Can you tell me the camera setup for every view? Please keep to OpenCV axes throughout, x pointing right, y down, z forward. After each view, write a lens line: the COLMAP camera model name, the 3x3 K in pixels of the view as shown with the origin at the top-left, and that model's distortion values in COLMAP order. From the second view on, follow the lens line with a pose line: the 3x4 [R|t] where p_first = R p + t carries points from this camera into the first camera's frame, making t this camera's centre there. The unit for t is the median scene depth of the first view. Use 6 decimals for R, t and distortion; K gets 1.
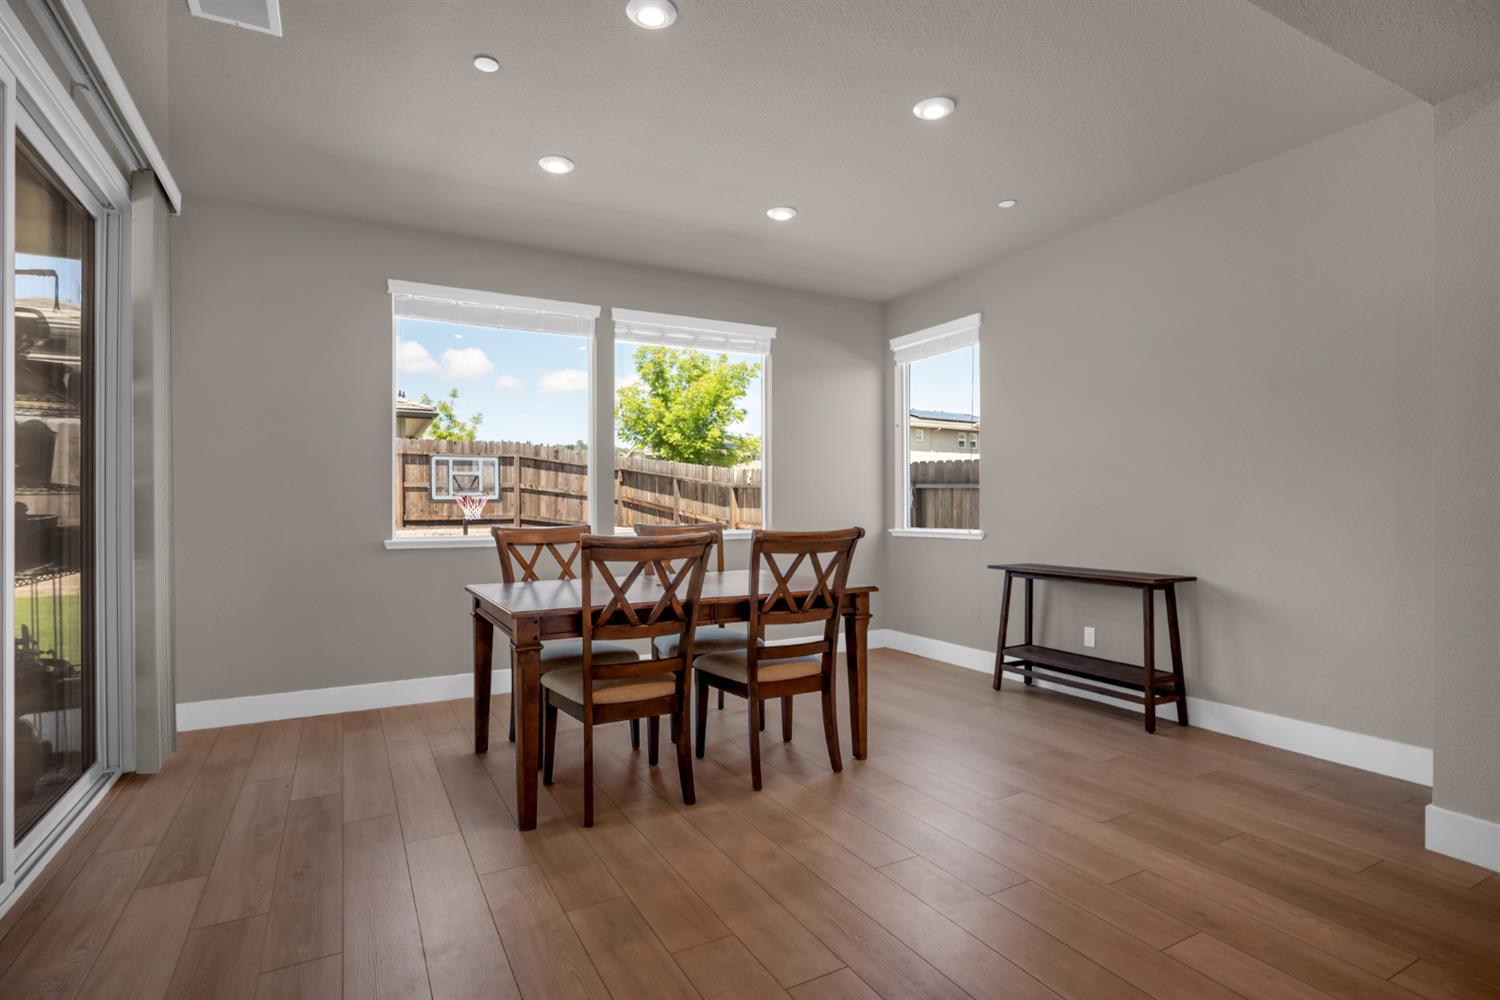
lens RADIAL K [[758.3, 0, 754.4], [0, 758.3, 504.5], [0, 0, 1]] dist [0.003856, 0.000547]
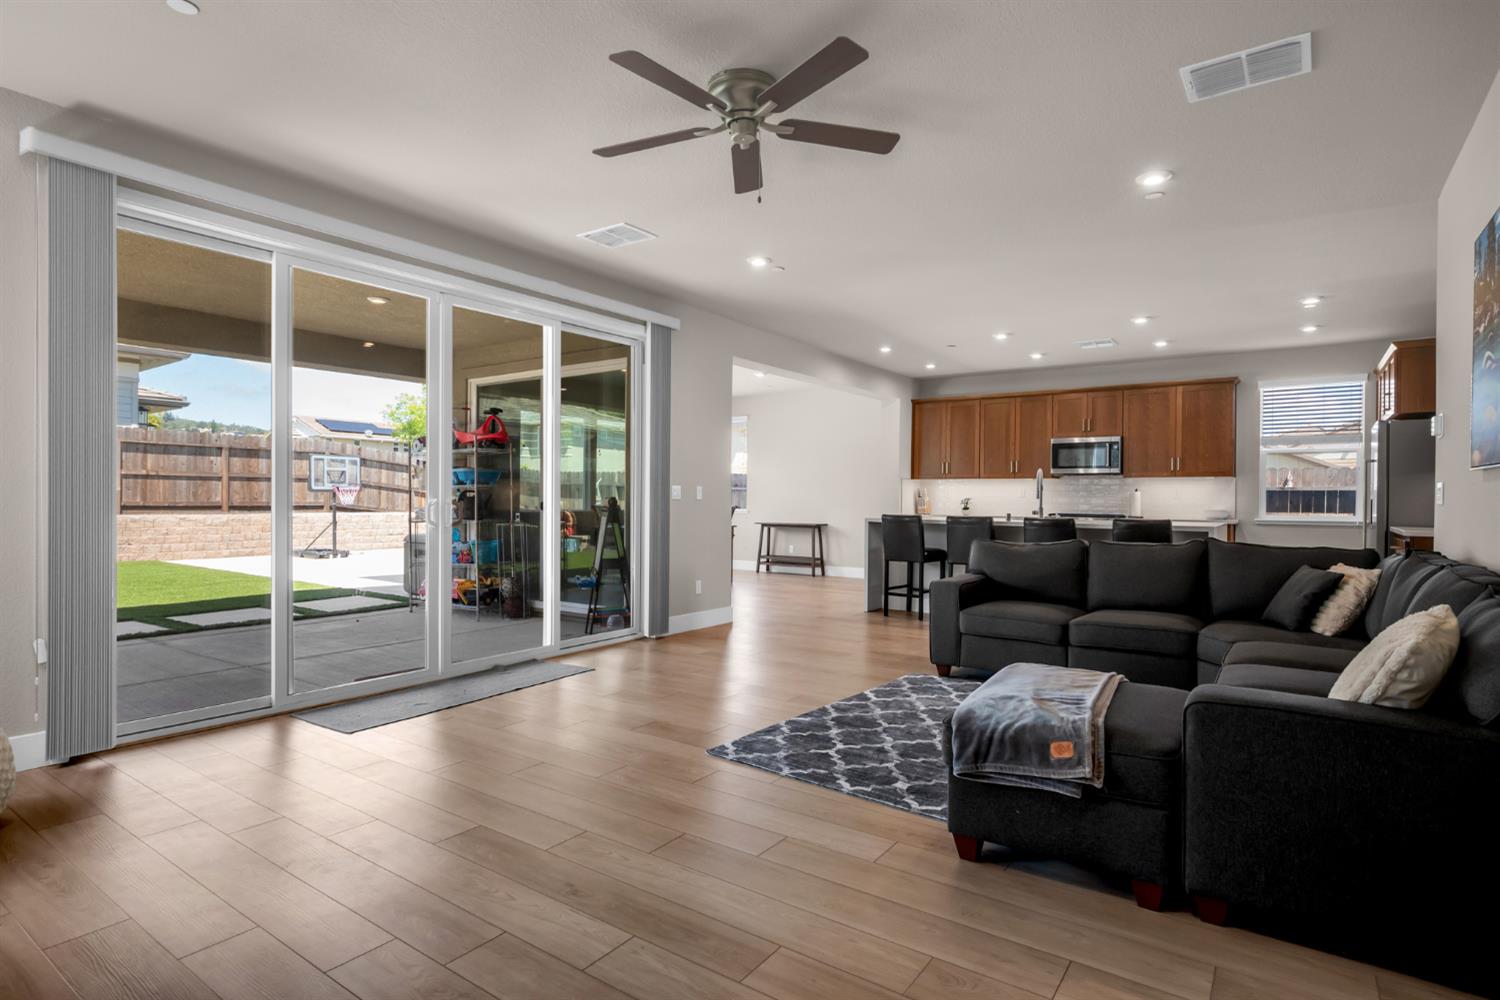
lens RADIAL K [[758.3, 0, 753.7], [0, 758.3, 499.1], [0, 0, 1]] dist [0.003856, 0.000547]
pose [[0.901409, 0.010751, 0.432835, -0.781882], [-0.012369, 0.999923, 0.000921, 0.000294], [-0.432792, -0.006184, 0.901473, -1.253958]]
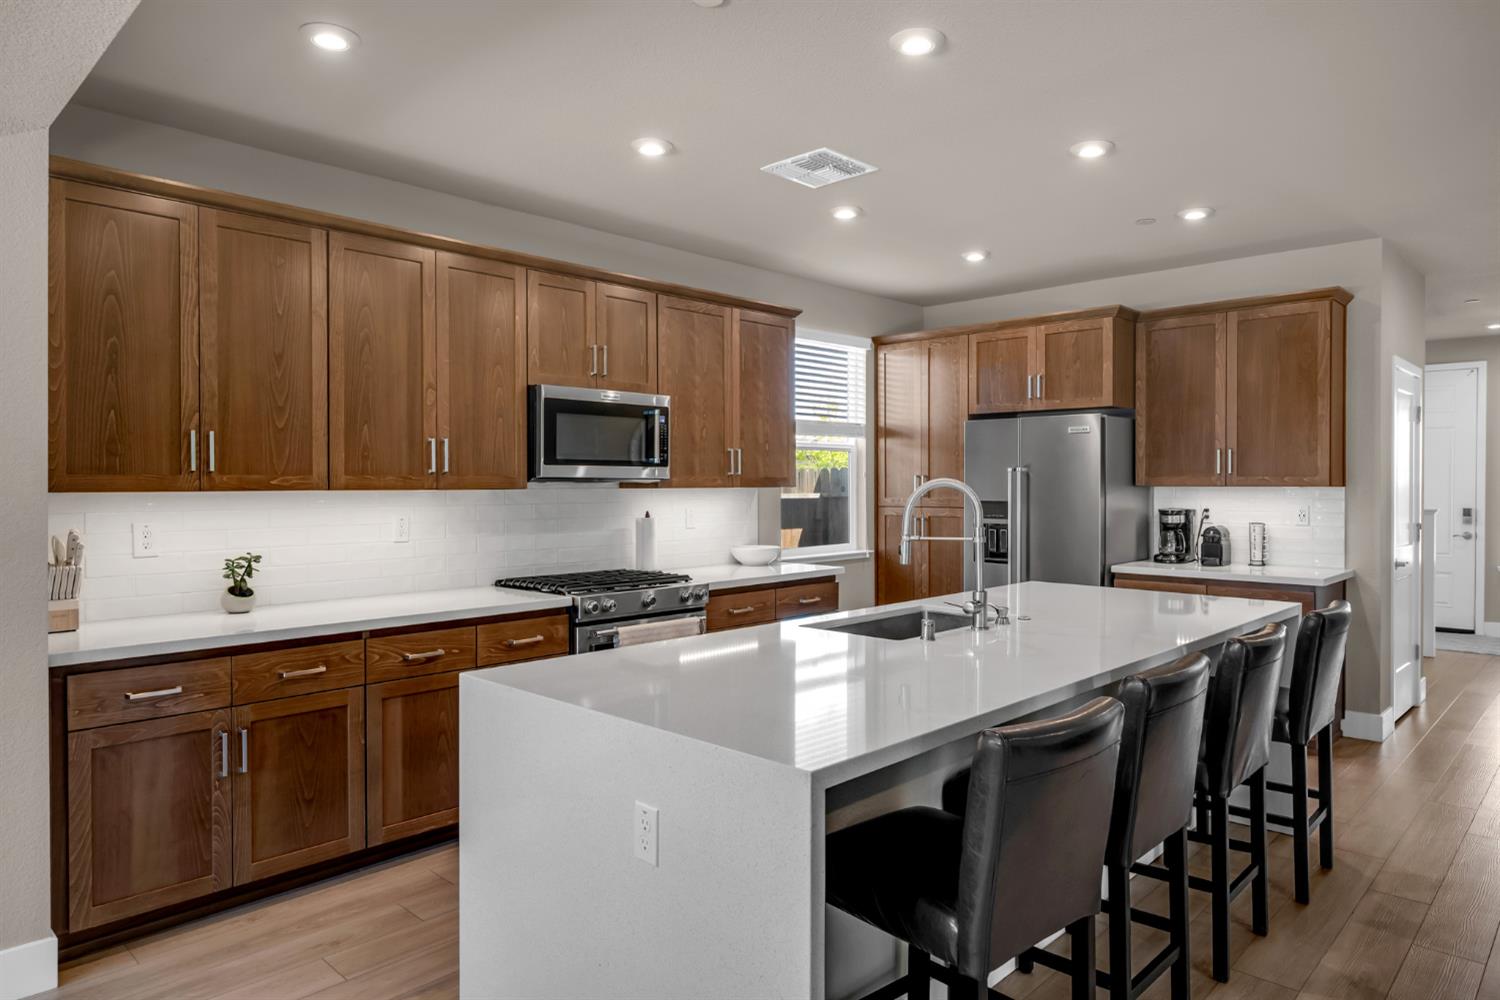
lens RADIAL K [[921.9, 0, 745.2], [0, 921.9, 502.0], [0, 0, 1]] dist [-0.003879, 0.000248]
pose [[-0.293693, -0.018239, 0.955726, -0.159399], [-0.000122, 0.999819, 0.019043, -0.066223], [-0.955900, 0.005477, -0.293642, 0.243232]]
